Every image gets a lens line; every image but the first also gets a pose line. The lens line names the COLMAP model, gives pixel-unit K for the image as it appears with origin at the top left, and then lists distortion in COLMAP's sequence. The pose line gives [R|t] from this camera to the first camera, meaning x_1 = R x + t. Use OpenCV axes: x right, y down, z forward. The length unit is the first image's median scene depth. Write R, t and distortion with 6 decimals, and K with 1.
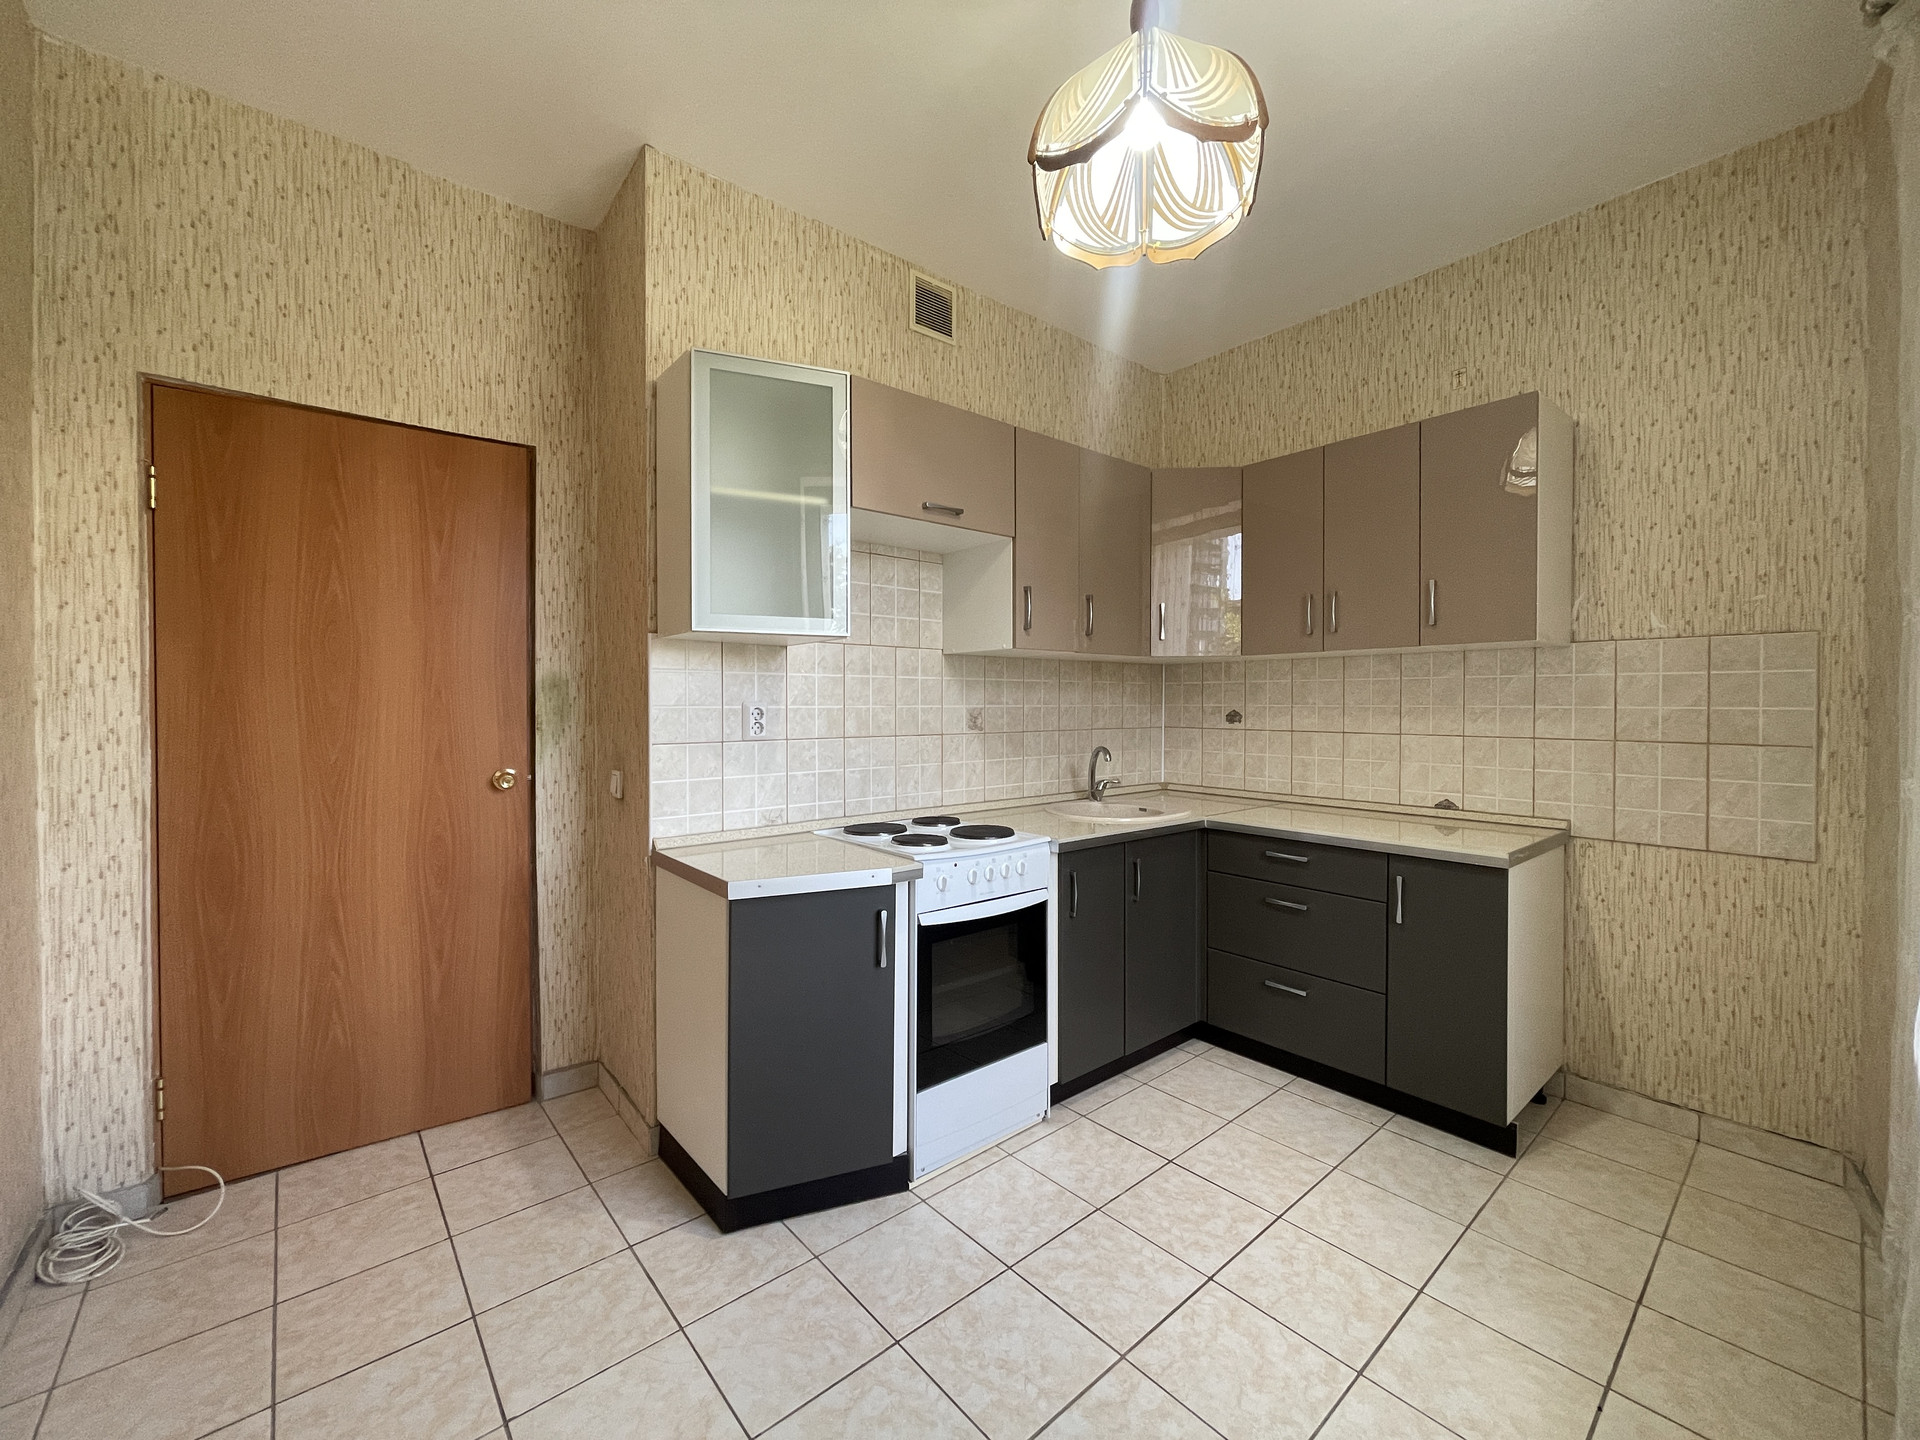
lens RADIAL K [[770.5, 0, 954.5], [0, 770.5, 710.3], [0, 0, 1]] dist [0.001792, -0.000003]
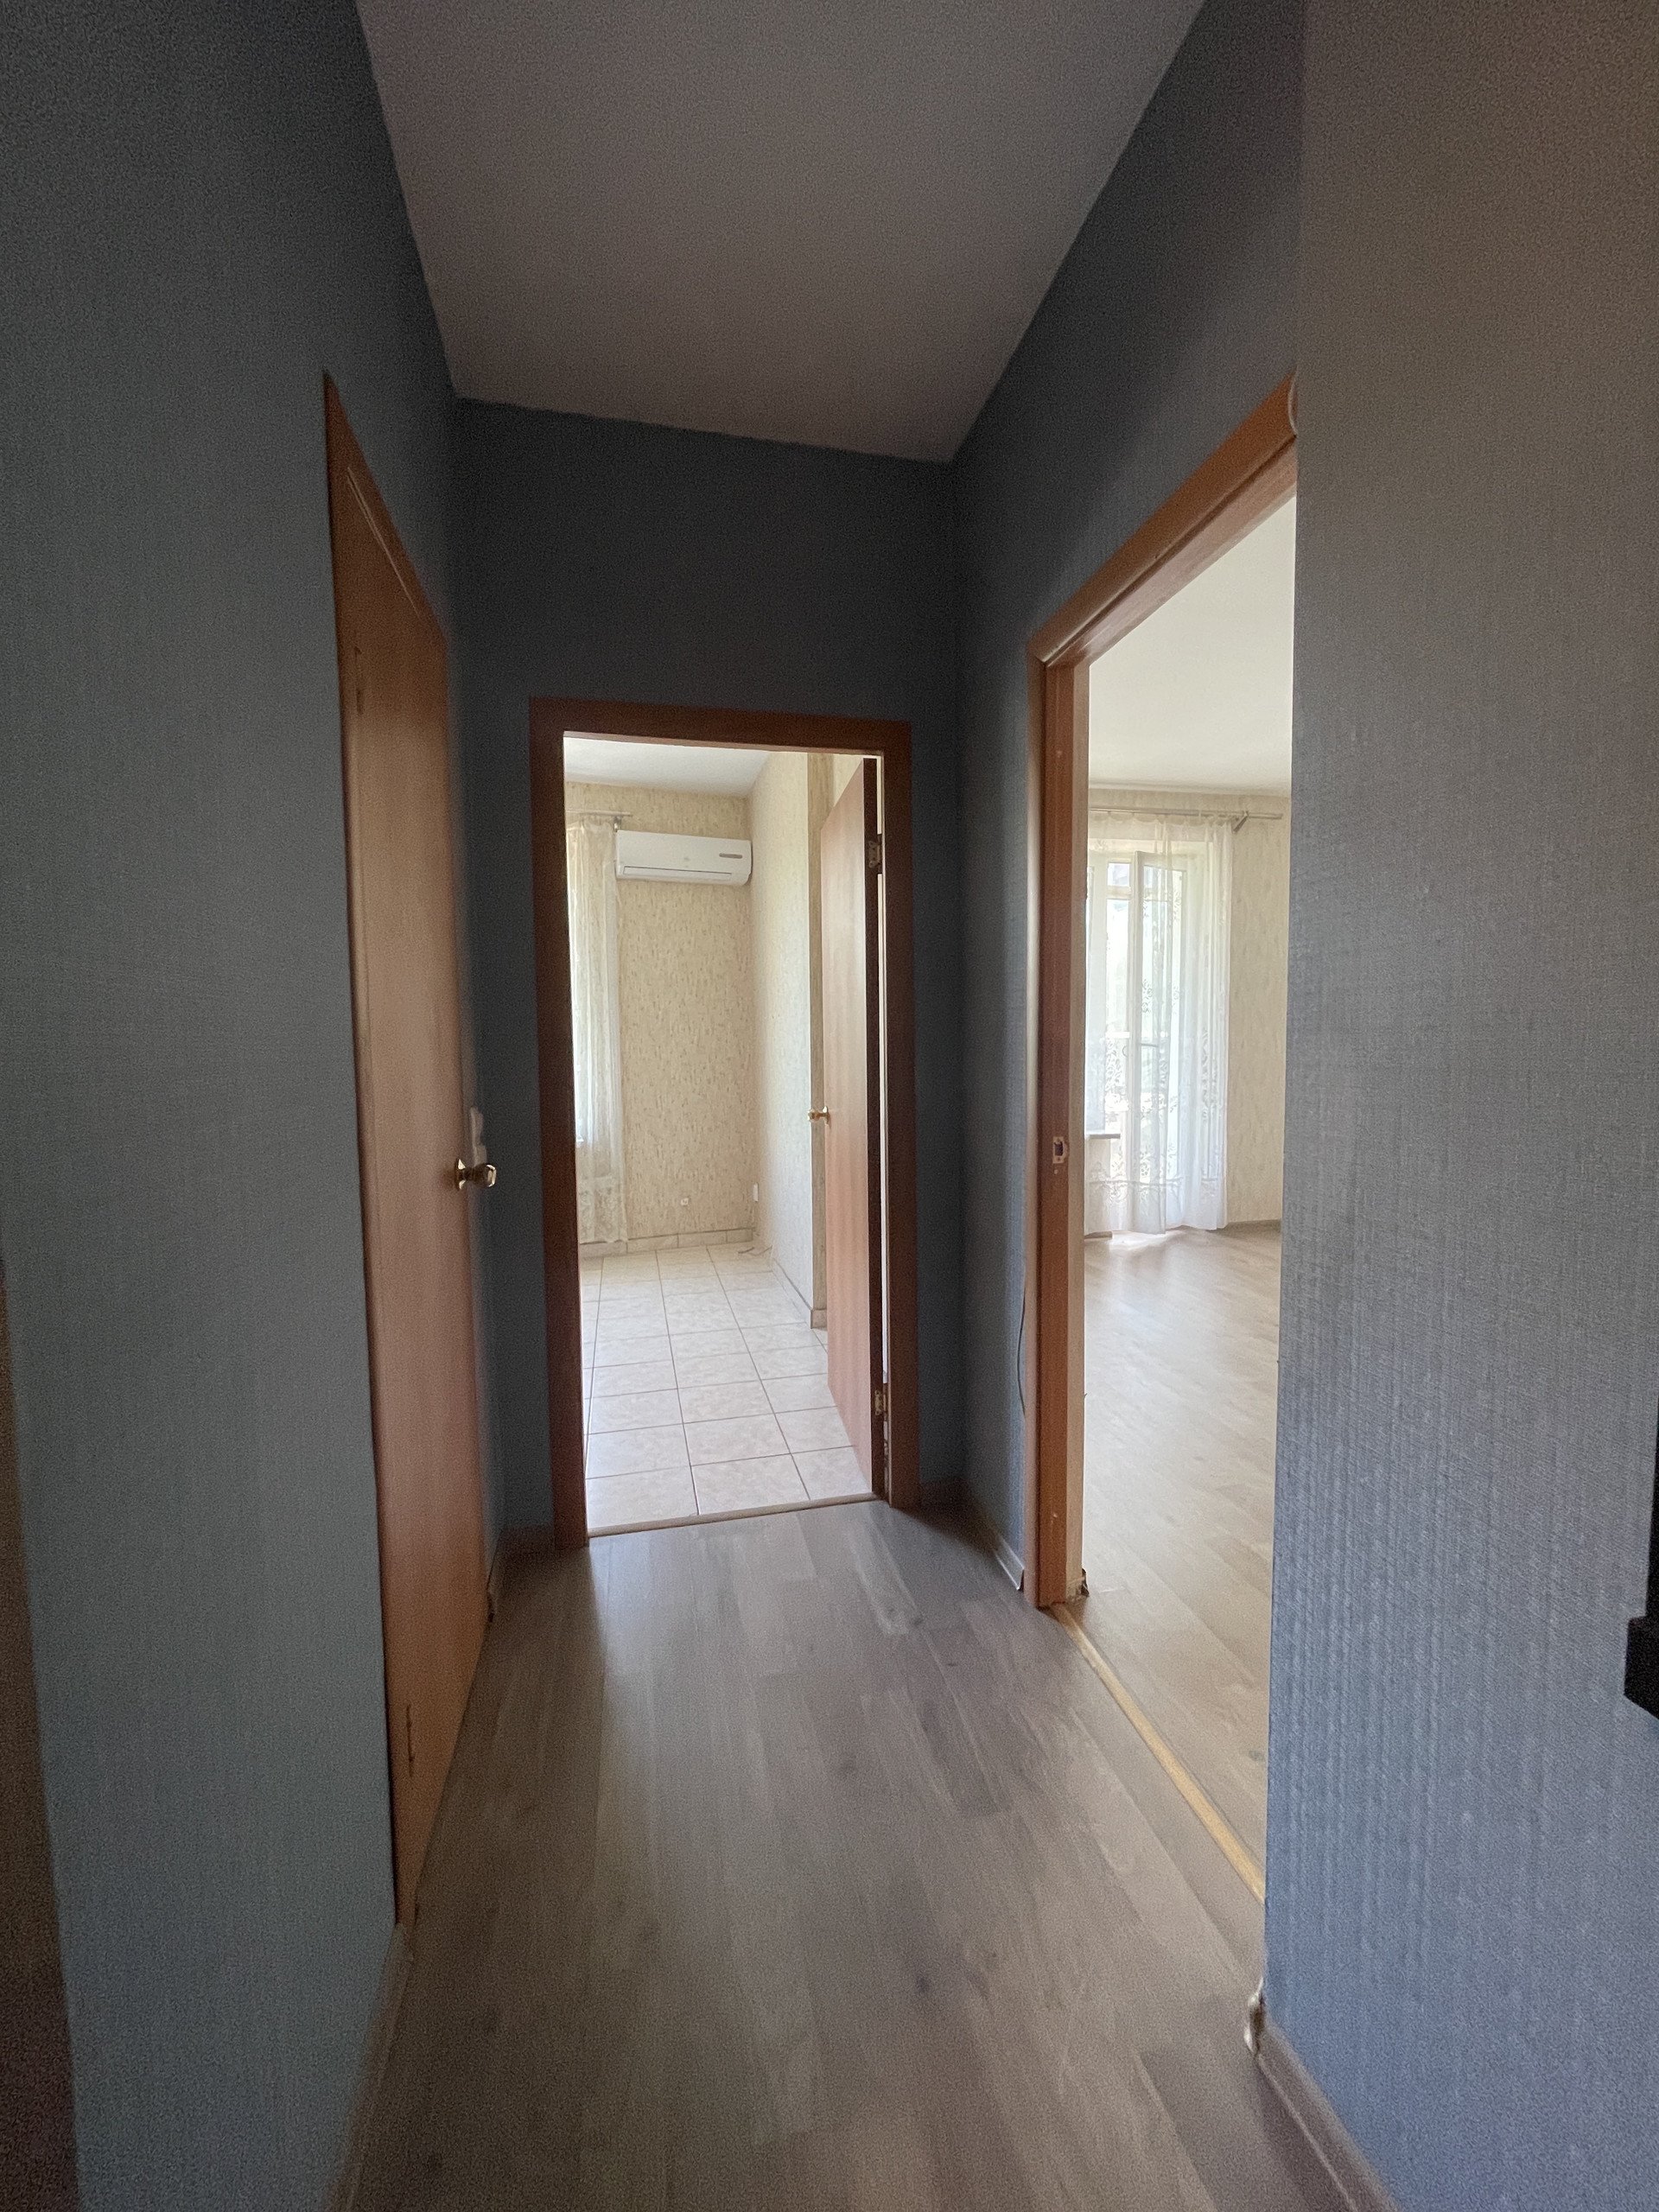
lens RADIAL K [[895.2, 0, 829.5], [0, 895.2, 1106.0], [0, 0, 1]] dist [-0.000440, 0.000085]
pose [[-0.883599, -0.020873, 0.467778, -1.213258], [0.018867, 0.996608, 0.080108, -0.016529], [-0.467864, 0.079609, -0.880208, 1.675764]]
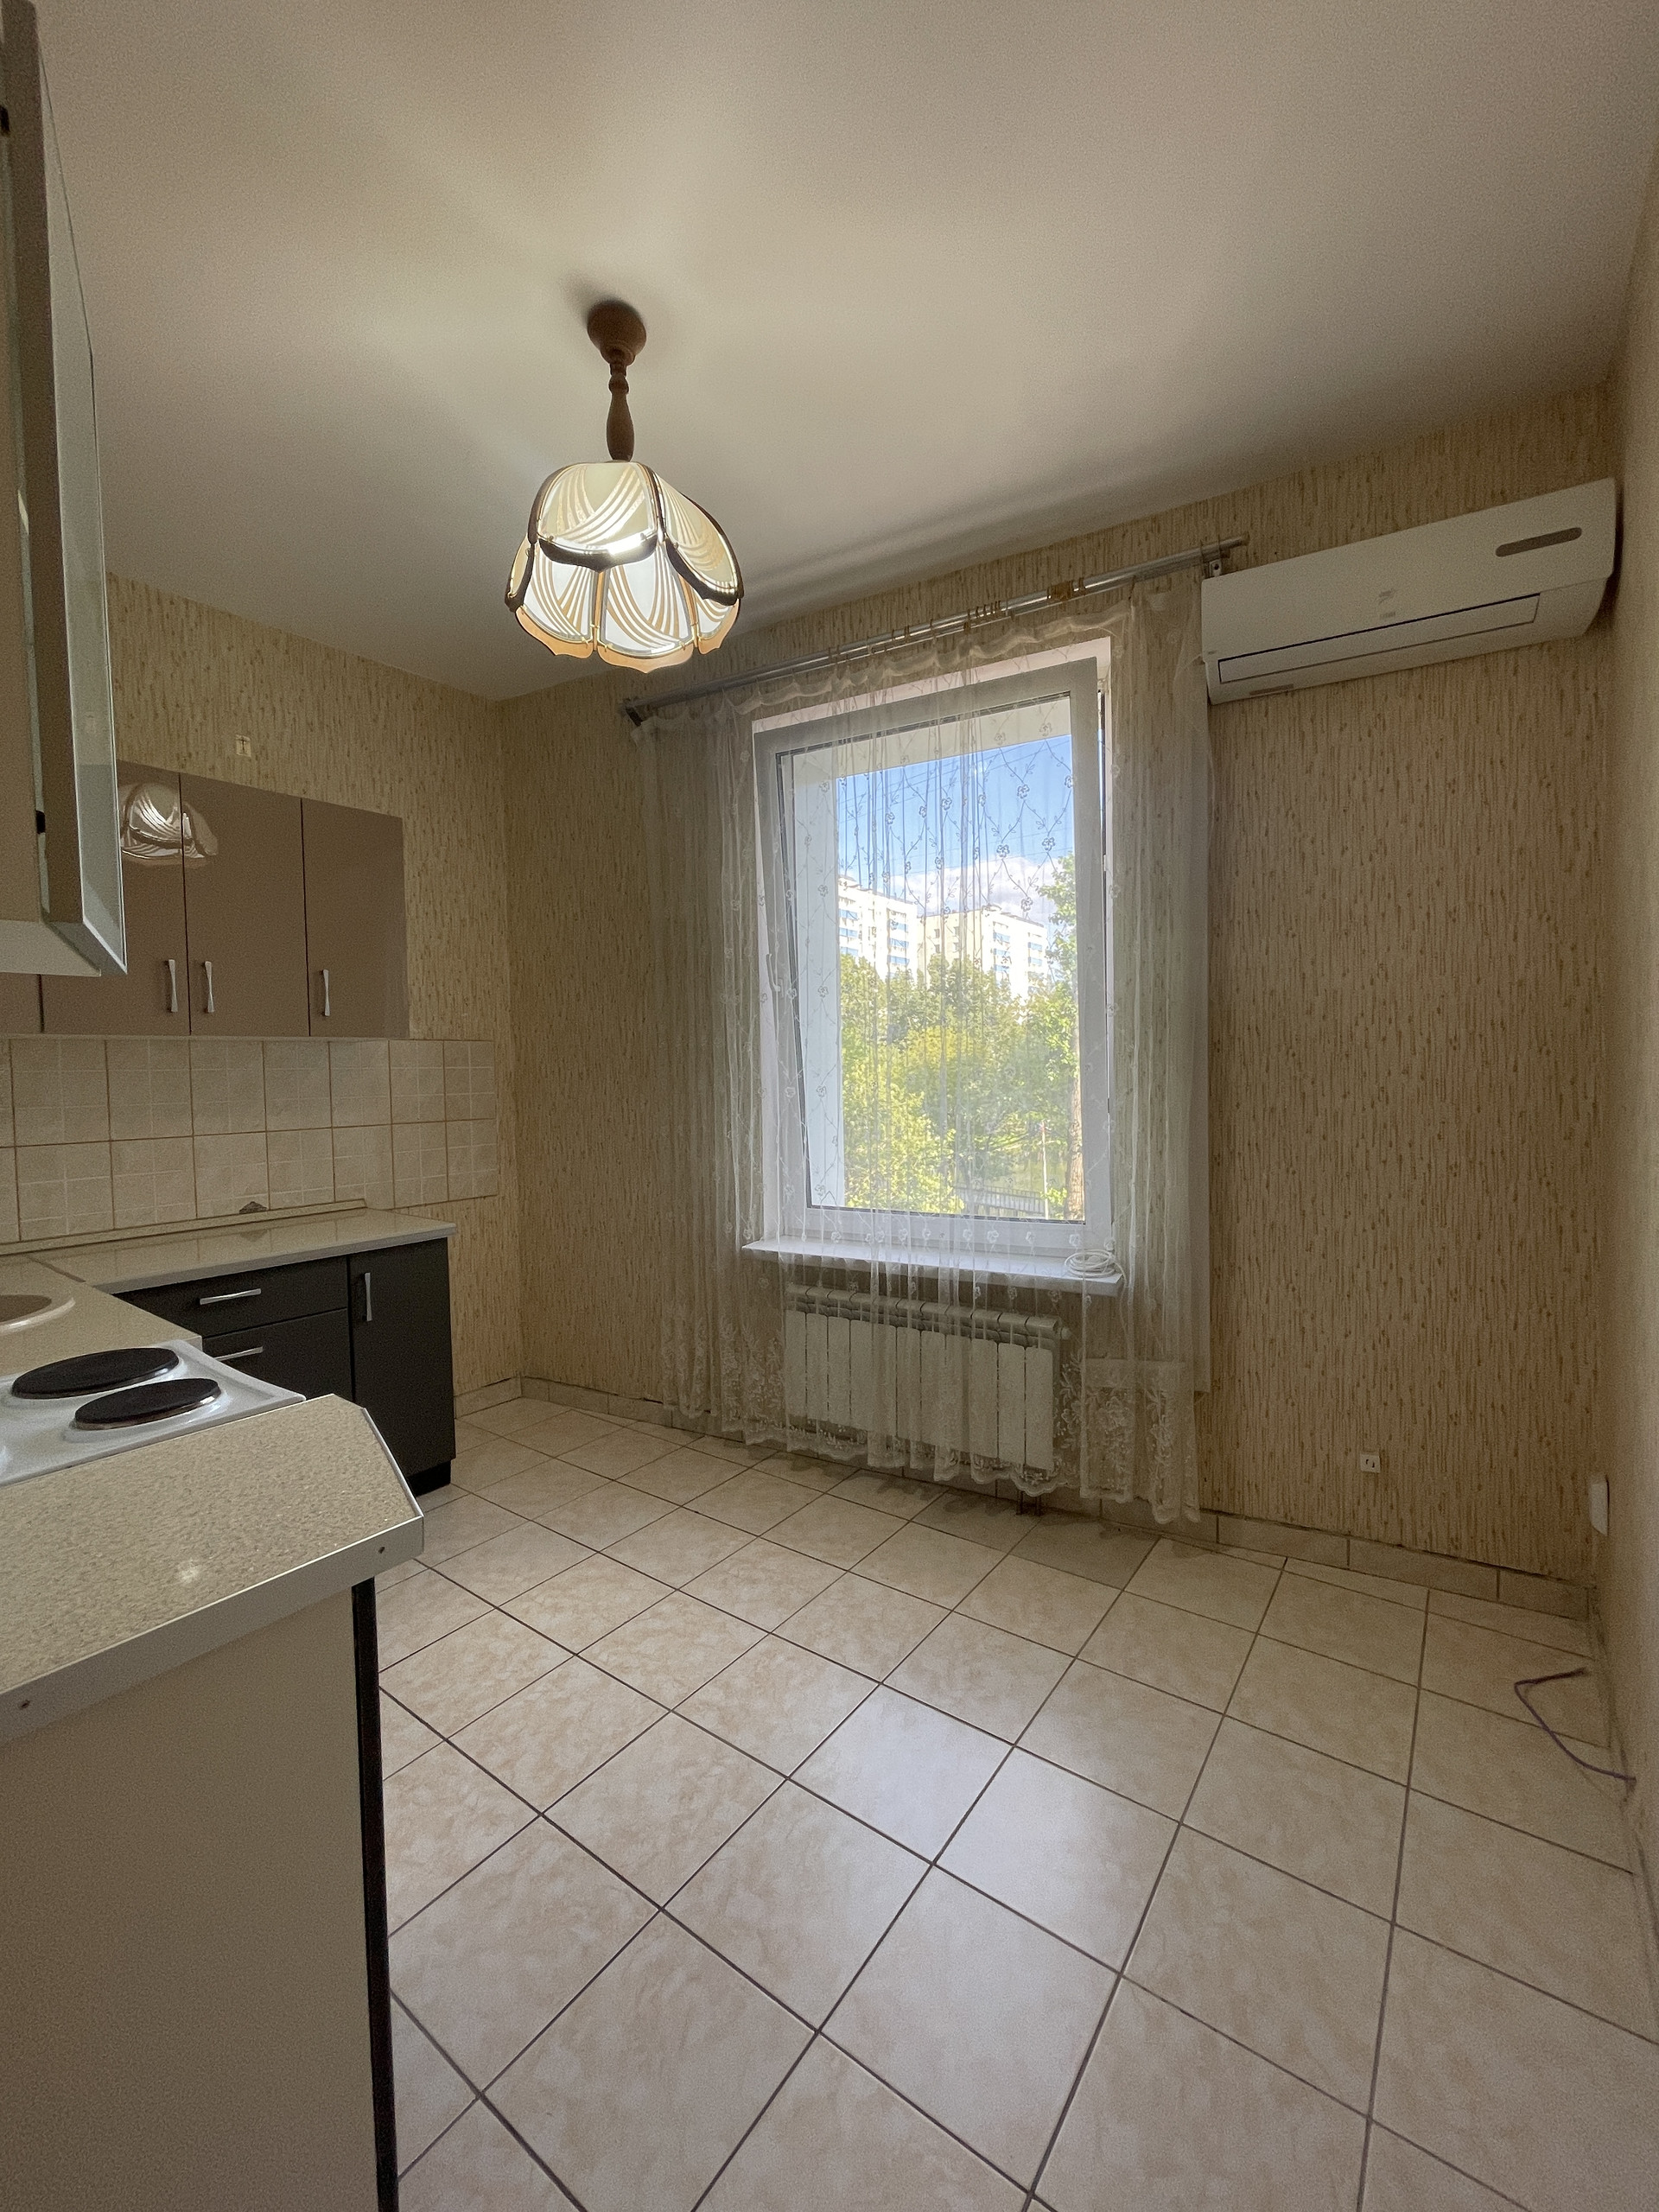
lens RADIAL K [[894.6, 0, 834.6], [0, 894.6, 1104.4], [0, 0, 1]] dist [-0.003866, 0.000578]
pose [[-0.222576, -0.030020, 0.974453, -0.603062], [0.031693, 0.998775, 0.038008, -0.020713], [-0.974400, 0.039343, -0.221352, 0.613627]]
